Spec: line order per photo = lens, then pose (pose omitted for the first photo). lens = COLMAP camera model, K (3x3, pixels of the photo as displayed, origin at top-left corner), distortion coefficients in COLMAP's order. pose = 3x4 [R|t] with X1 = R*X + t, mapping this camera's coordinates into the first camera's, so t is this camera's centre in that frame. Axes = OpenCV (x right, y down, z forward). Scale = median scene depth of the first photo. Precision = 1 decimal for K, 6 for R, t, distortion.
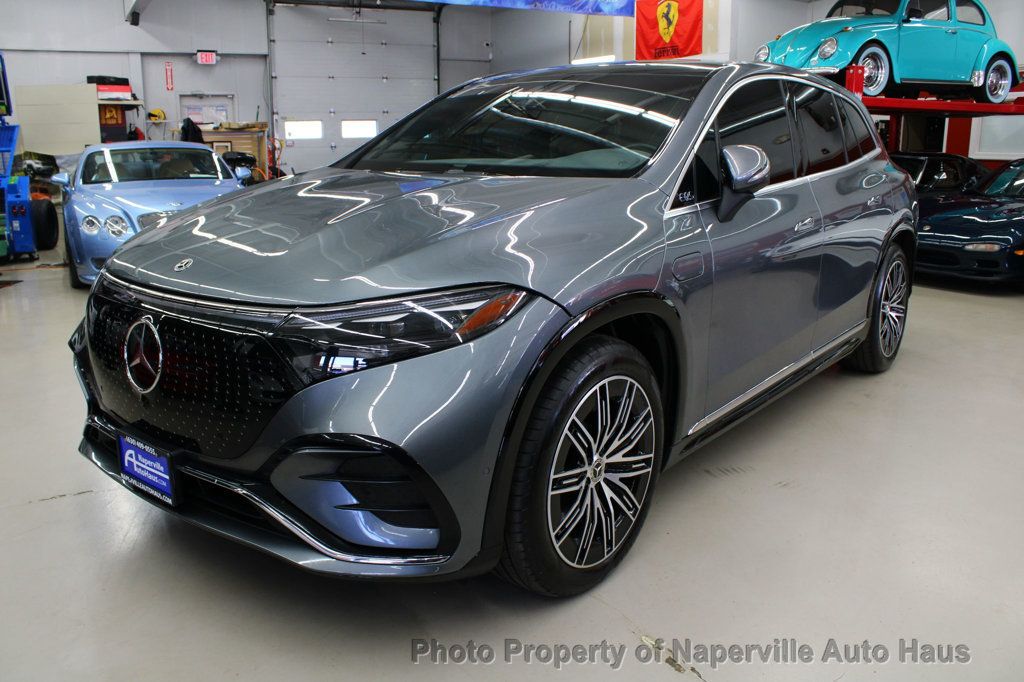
lens RADIAL K [[910.7, 0, 512.0], [0, 910.7, 341.0], [0, 0, 1]] dist [-0.167950, 0.190540]
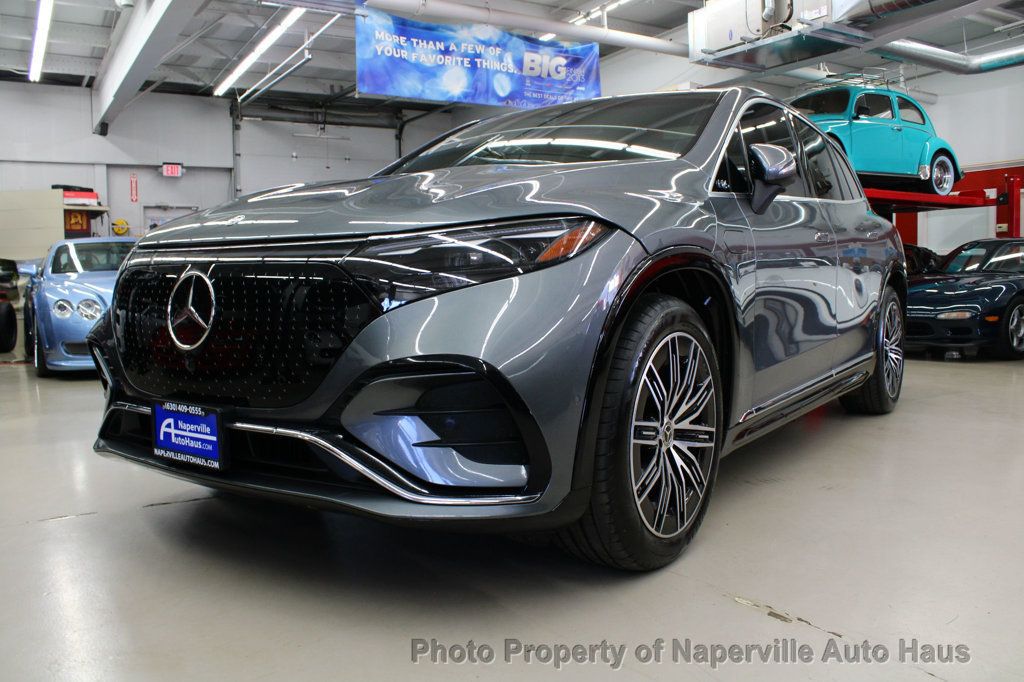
lens RADIAL K [[910.7, 0, 512.0], [0, 910.7, 341.0], [0, 0, 1]] dist [-0.167950, 0.190540]
pose [[0.997657, -0.018474, 0.065869, -0.121144], [0.028823, 0.986726, -0.159814, 0.179851], [-0.062042, 0.161338, 0.984947, 0.052137]]
